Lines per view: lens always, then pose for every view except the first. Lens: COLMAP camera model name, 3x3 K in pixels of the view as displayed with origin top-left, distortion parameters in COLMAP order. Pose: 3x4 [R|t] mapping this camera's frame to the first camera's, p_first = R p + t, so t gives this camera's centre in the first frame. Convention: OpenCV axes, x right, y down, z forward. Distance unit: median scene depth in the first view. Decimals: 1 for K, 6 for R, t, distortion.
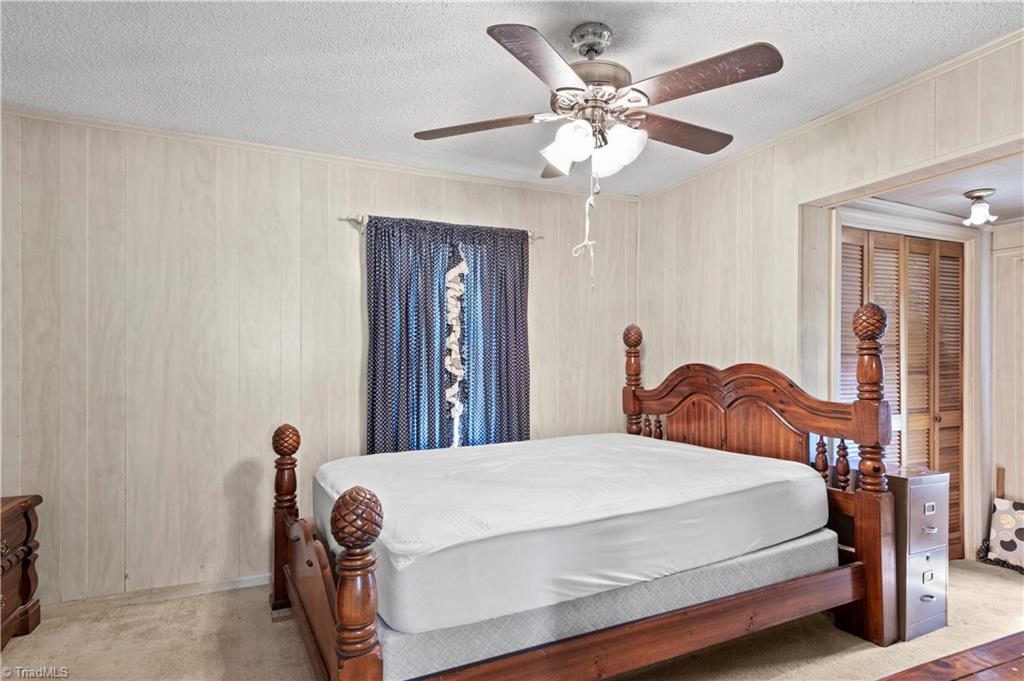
lens RADIAL K [[560.7, 0, 550.8], [0, 560.7, 363.4], [0, 0, 1]] dist [0.002067, 0.002574]
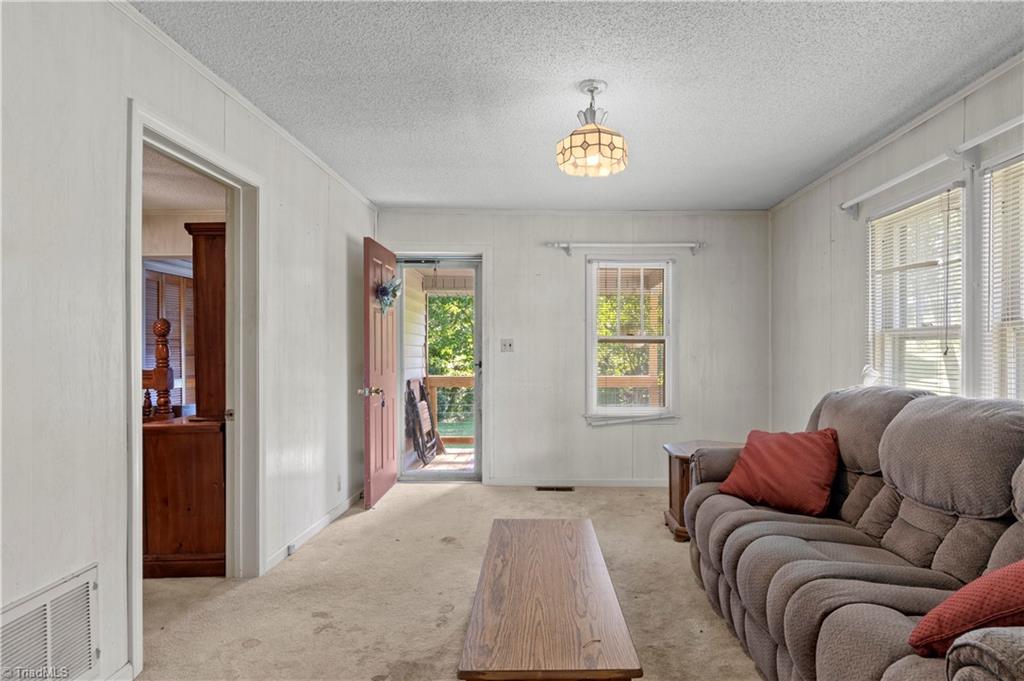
lens RADIAL K [[560.7, 0, 519.7], [0, 560.7, 350.1], [0, 0, 1]] dist [0.002067, 0.002574]
pose [[0.474684, -0.001332, 0.880155, -0.507221], [0.006902, 0.999974, -0.002209, 0.015489], [-0.880129, 0.007124, 0.474681, -0.923546]]
